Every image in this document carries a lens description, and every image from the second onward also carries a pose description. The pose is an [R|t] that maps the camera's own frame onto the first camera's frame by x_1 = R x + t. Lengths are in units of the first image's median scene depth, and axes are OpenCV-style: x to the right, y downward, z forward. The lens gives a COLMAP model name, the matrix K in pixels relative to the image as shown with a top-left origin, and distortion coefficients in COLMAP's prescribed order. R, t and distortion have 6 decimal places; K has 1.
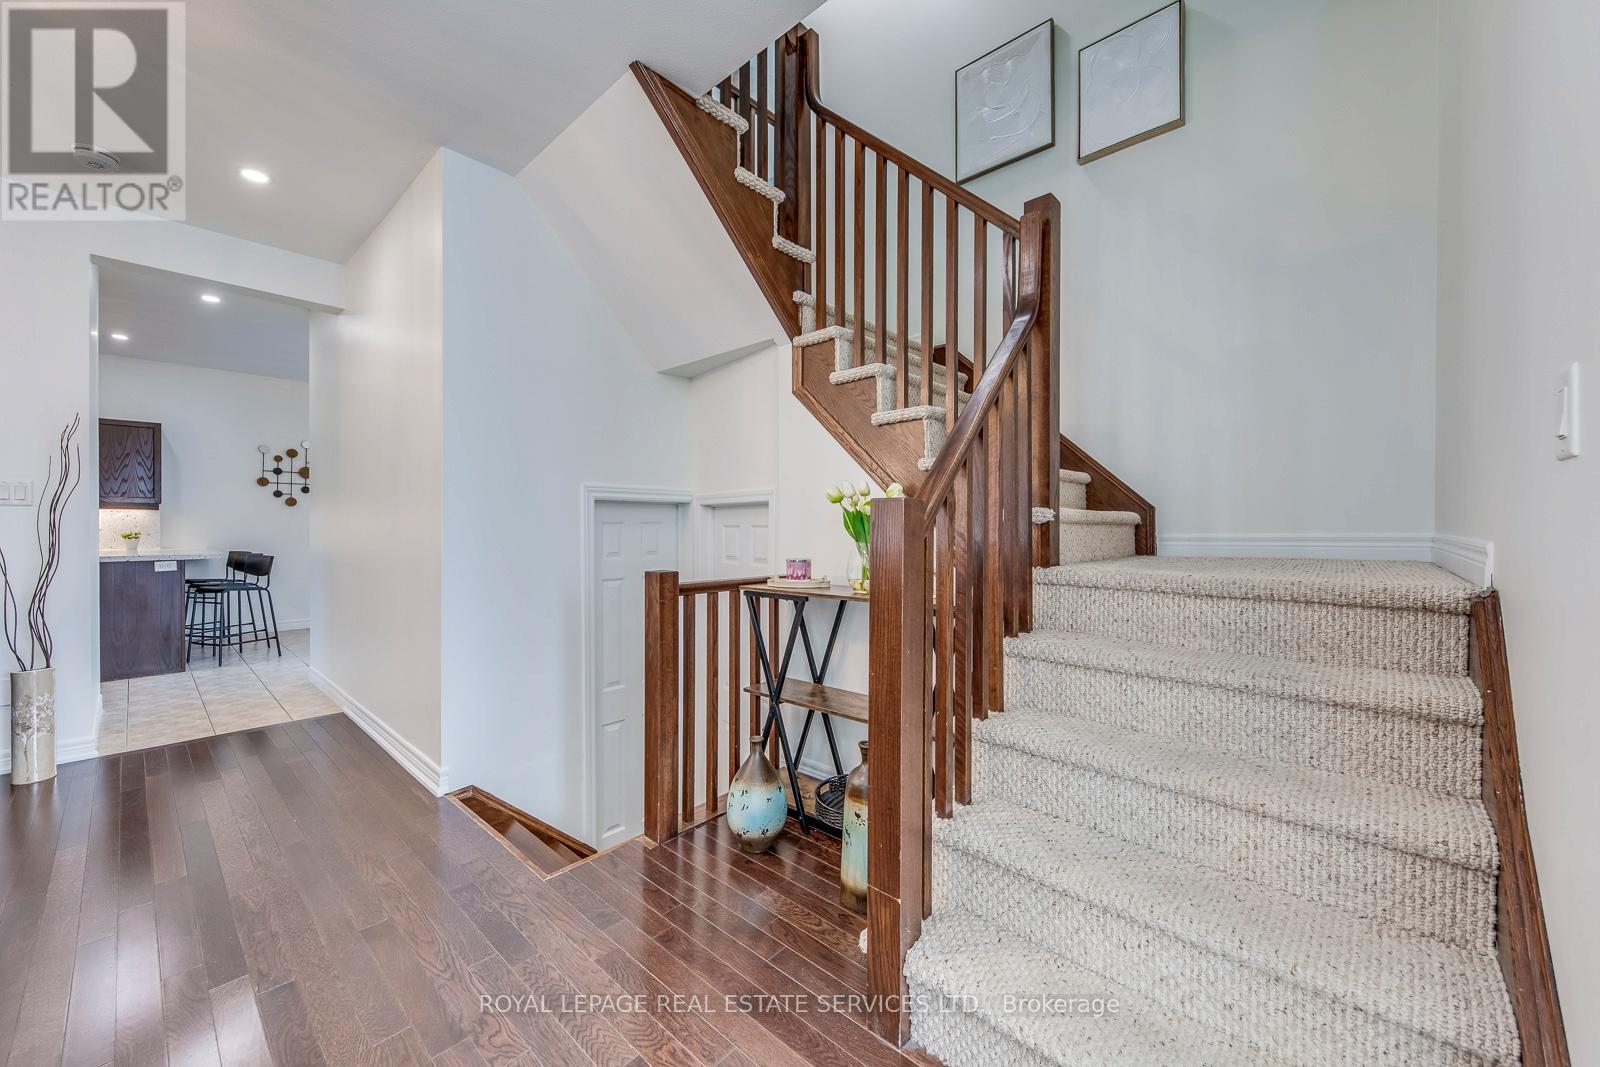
lens RADIAL K [[588.6, 0, 788.8], [0, 588.6, 524.8], [0, 0, 1]] dist [0.024586, -0.010032]
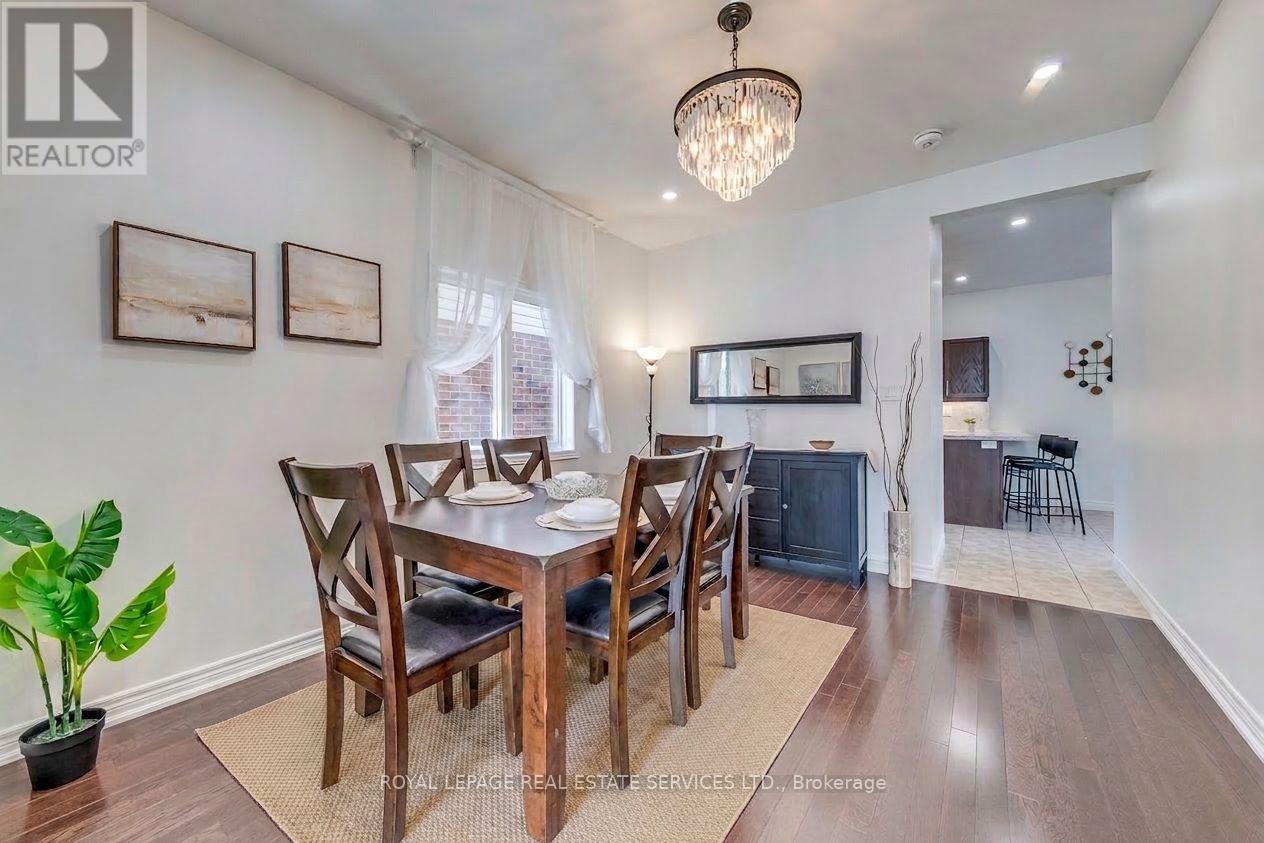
lens RADIAL K [[465.0, 0, 623.2], [0, 465.0, 414.6], [0, 0, 1]] dist [0.024586, -0.010032]
pose [[0.075740, -0.000157, -0.997128, -0.070694], [0.005557, 0.999985, 0.000265, -0.000840], [0.997112, -0.005561, 0.075740, 0.110392]]
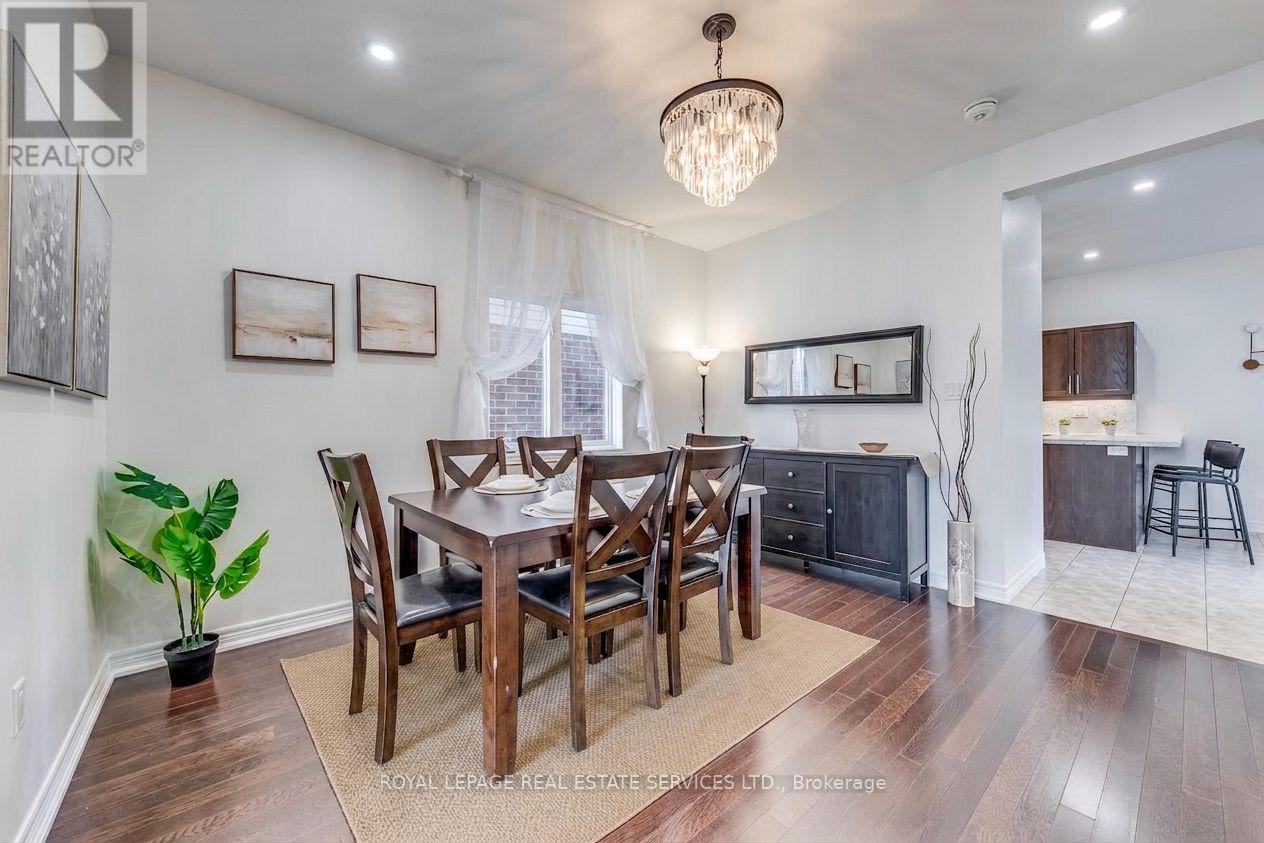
lens RADIAL K [[465.0, 0, 623.2], [0, 465.0, 414.6], [0, 0, 1]] dist [0.024586, -0.010032]
pose [[-0.143825, 0.000168, -0.989603, -0.048155], [0.004429, 0.999990, -0.000473, -0.000923], [0.989593, -0.004451, -0.143824, 0.196570]]
